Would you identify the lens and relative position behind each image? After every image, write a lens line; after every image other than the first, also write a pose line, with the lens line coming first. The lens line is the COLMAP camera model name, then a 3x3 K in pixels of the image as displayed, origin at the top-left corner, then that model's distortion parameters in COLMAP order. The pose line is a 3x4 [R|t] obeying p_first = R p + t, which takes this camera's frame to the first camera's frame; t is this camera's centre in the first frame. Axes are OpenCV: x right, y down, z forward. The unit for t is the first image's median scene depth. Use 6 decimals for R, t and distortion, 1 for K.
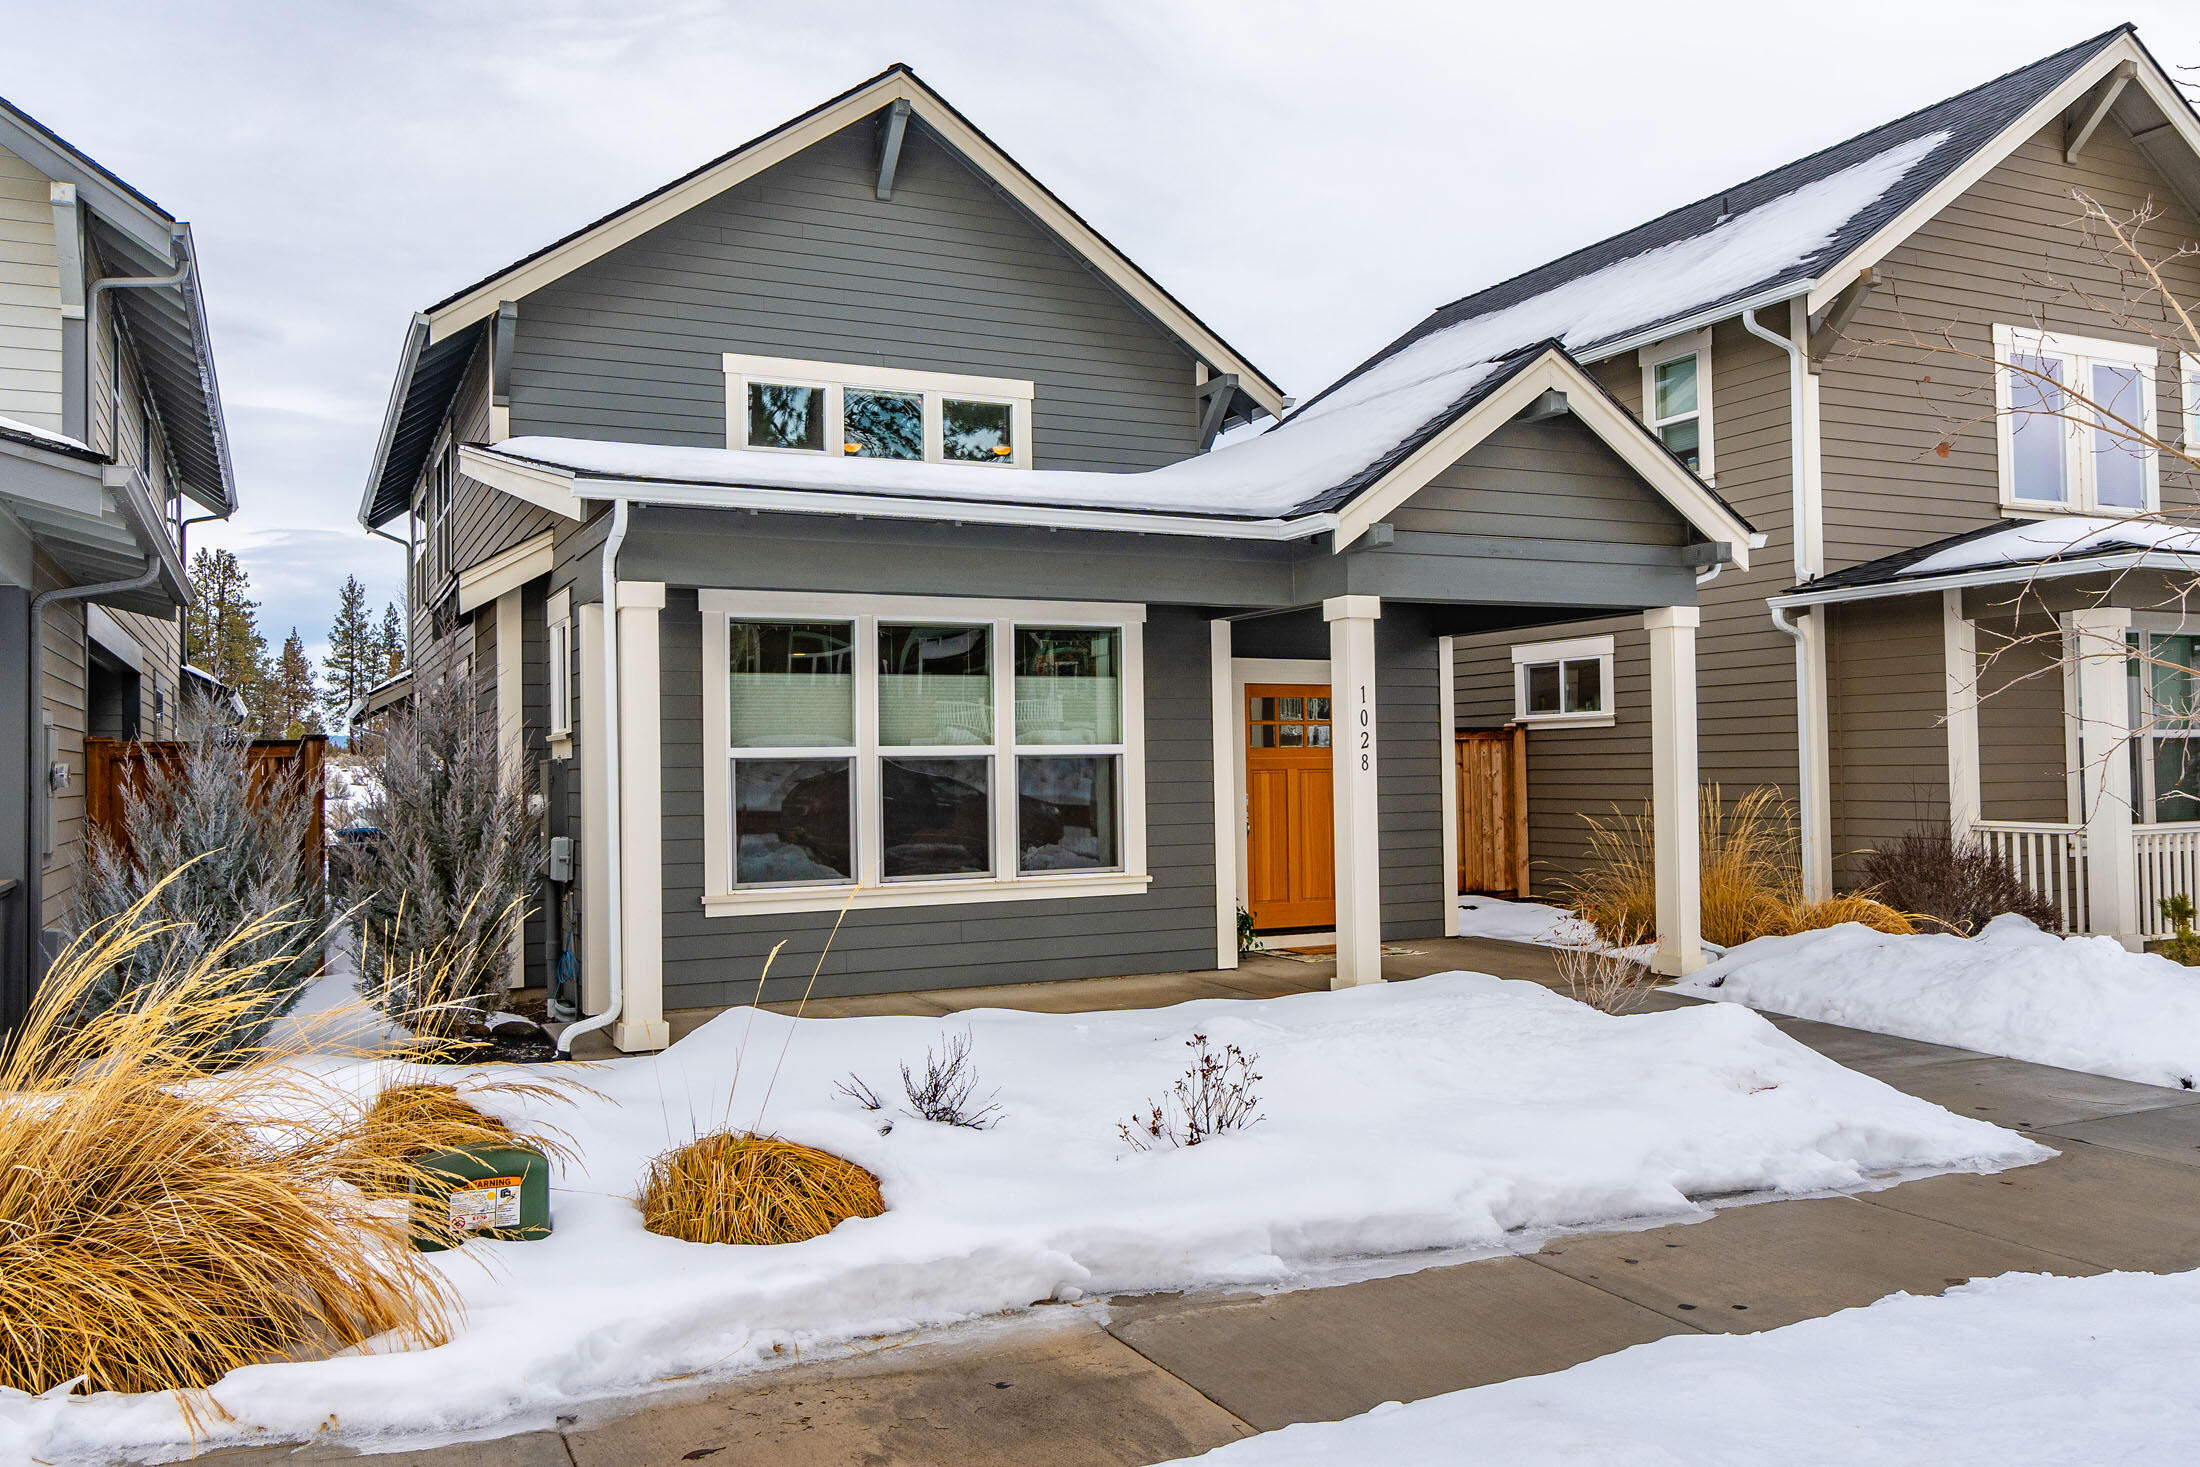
lens RADIAL K [[1684.2, 0, 1127.5], [0, 1684.2, 730.8], [0, 0, 1]] dist [0.064332, 0.005673]
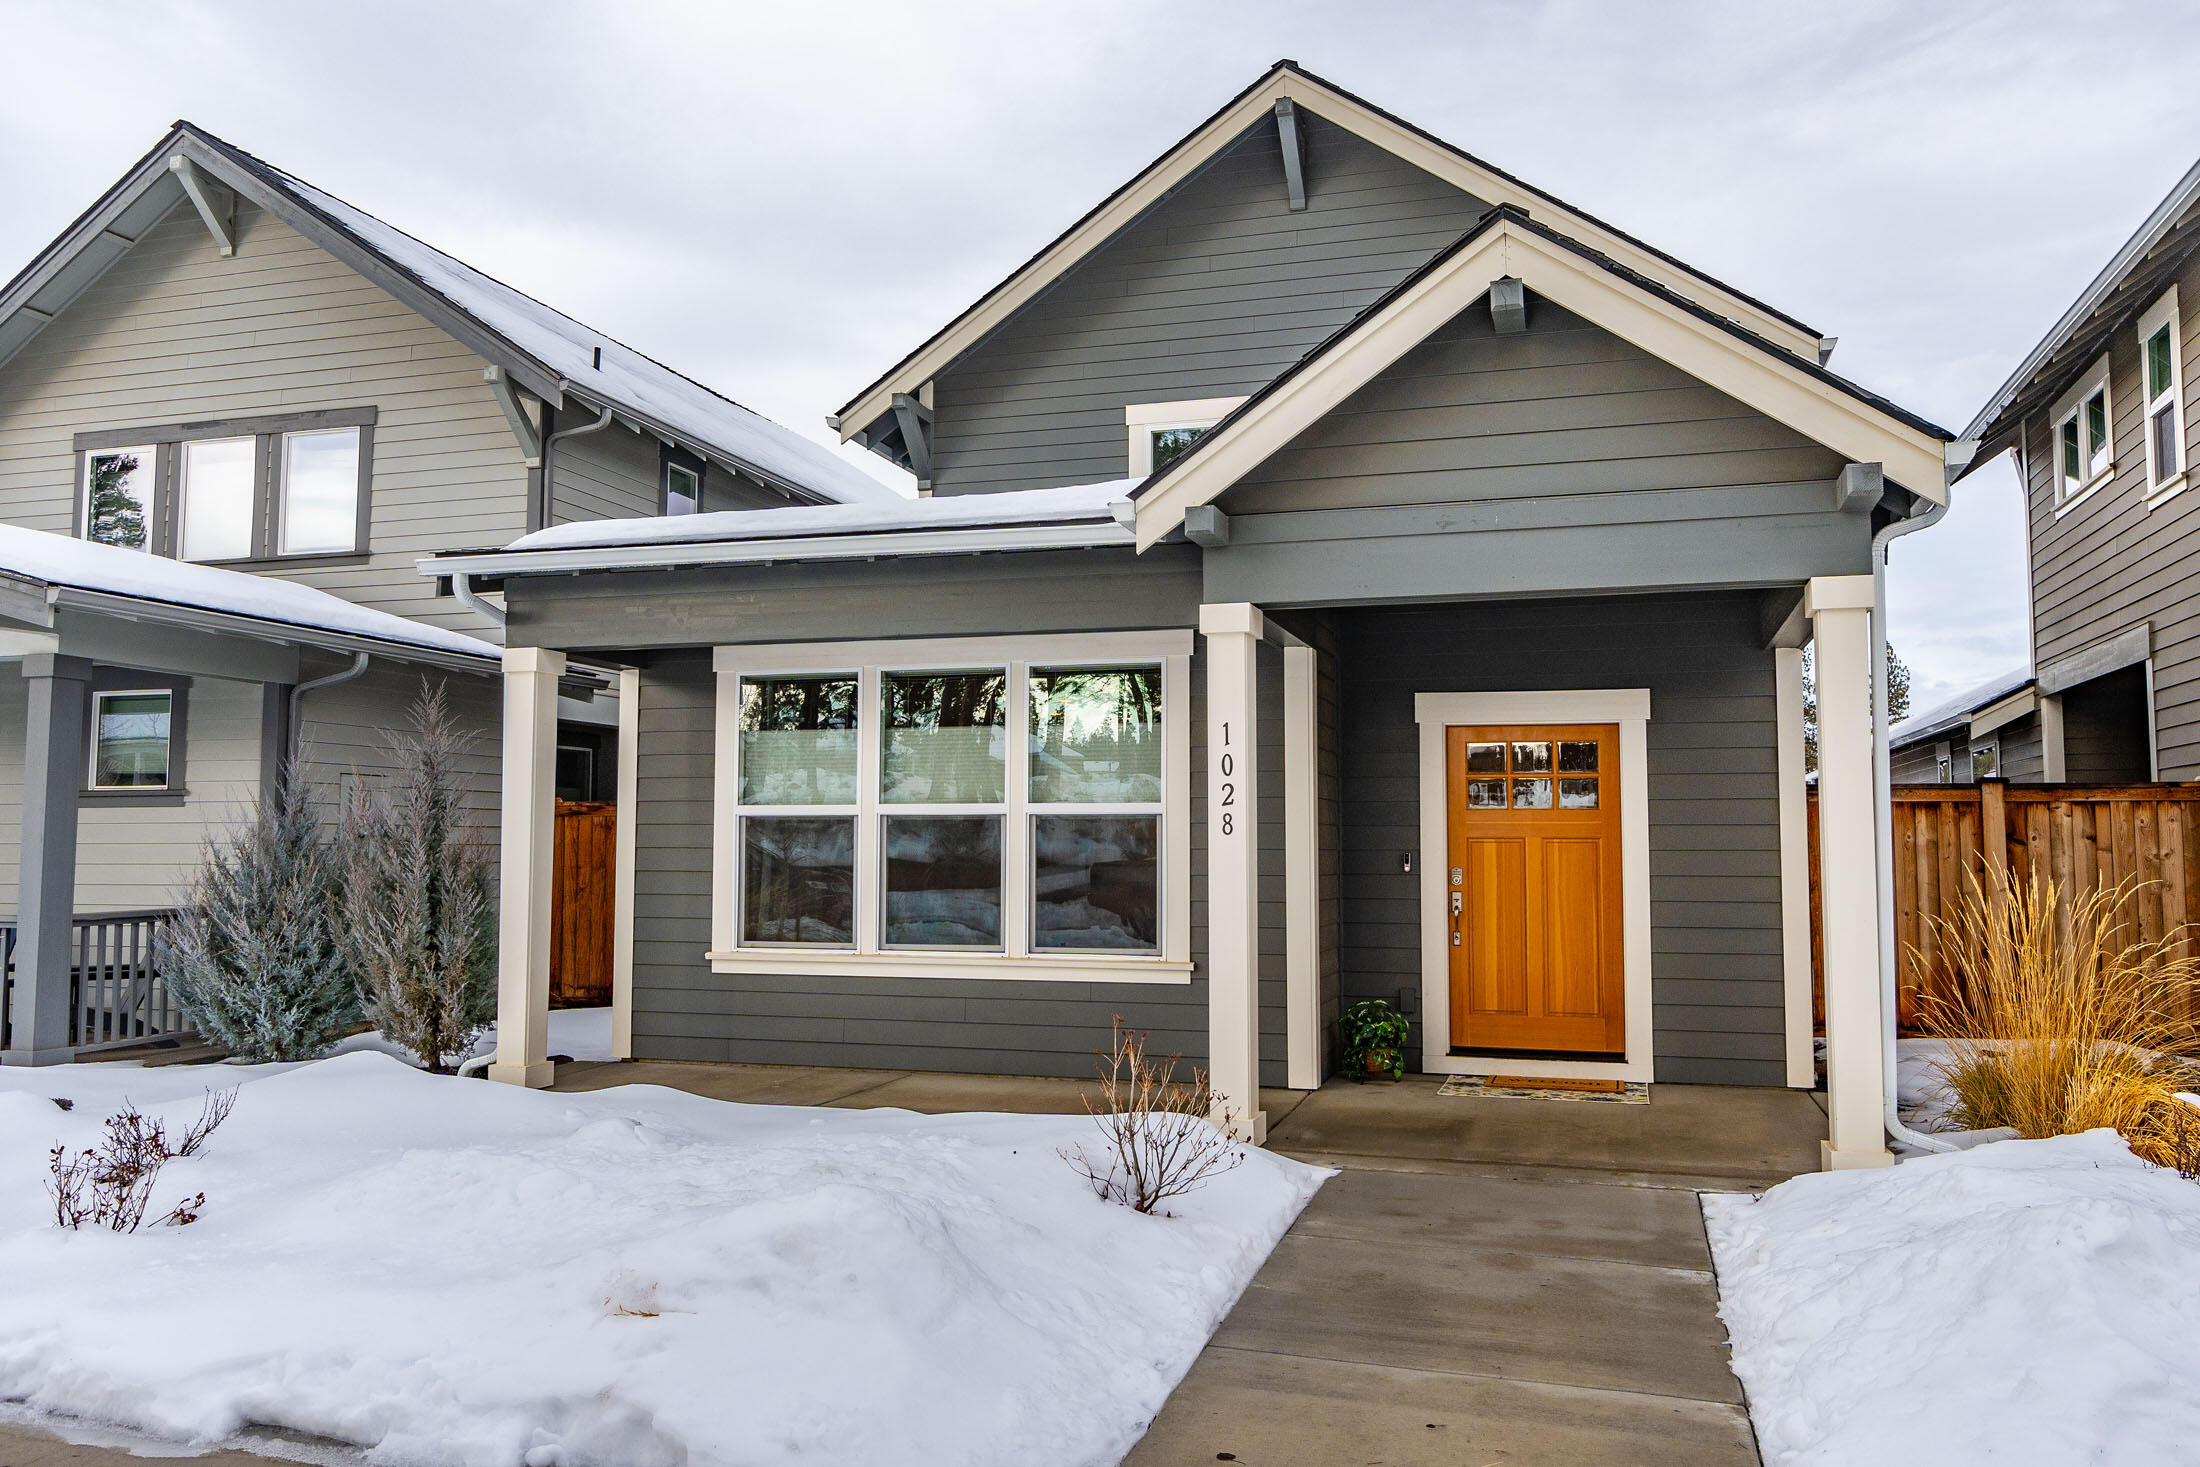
lens RADIAL K [[1684.2, 0, 1127.5], [0, 1684.2, 730.8], [0, 0, 1]] dist [0.064332, 0.005673]
pose [[0.739000, -0.027633, -0.673138, 0.577815], [0.001532, 0.999225, -0.039336, 0.005810], [0.673704, 0.028038, 0.738470, 0.391374]]
